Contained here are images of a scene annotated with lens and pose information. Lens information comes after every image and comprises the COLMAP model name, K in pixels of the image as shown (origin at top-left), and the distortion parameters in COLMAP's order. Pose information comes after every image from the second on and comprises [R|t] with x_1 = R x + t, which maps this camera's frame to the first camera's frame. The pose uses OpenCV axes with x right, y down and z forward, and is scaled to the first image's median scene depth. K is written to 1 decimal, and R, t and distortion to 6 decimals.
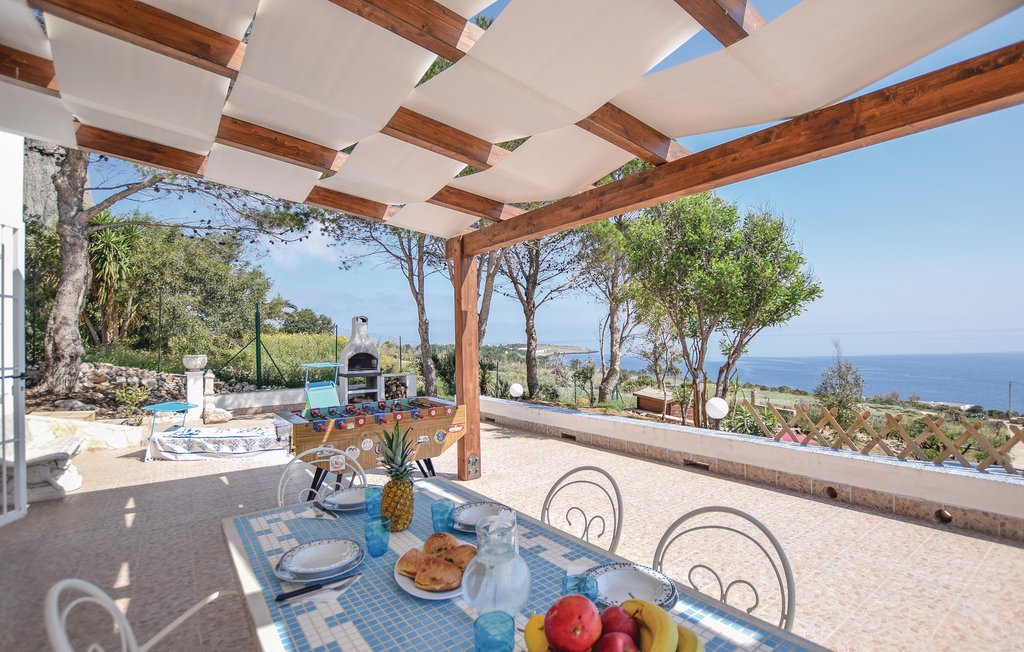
lens RADIAL K [[474.2, 0, 512.0], [0, 474.2, 326.2], [0, 0, 1]] dist [-0.005131, -0.000382]
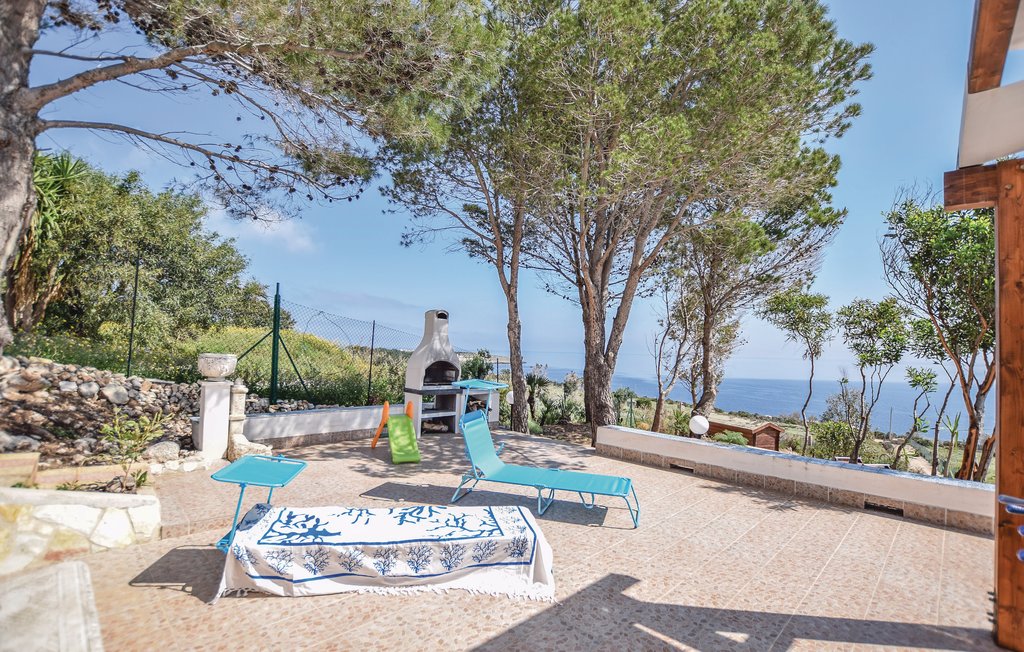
lens RADIAL K [[454.6, 0, 512.4], [0, 454.6, 327.9], [0, 0, 1]] dist [-0.009922, 0.001215]
pose [[0.984585, 0.061558, 0.163718, -0.363076], [-0.058691, 0.998027, -0.022295, 0.017131], [-0.164768, 0.012342, 0.986255, 0.334093]]
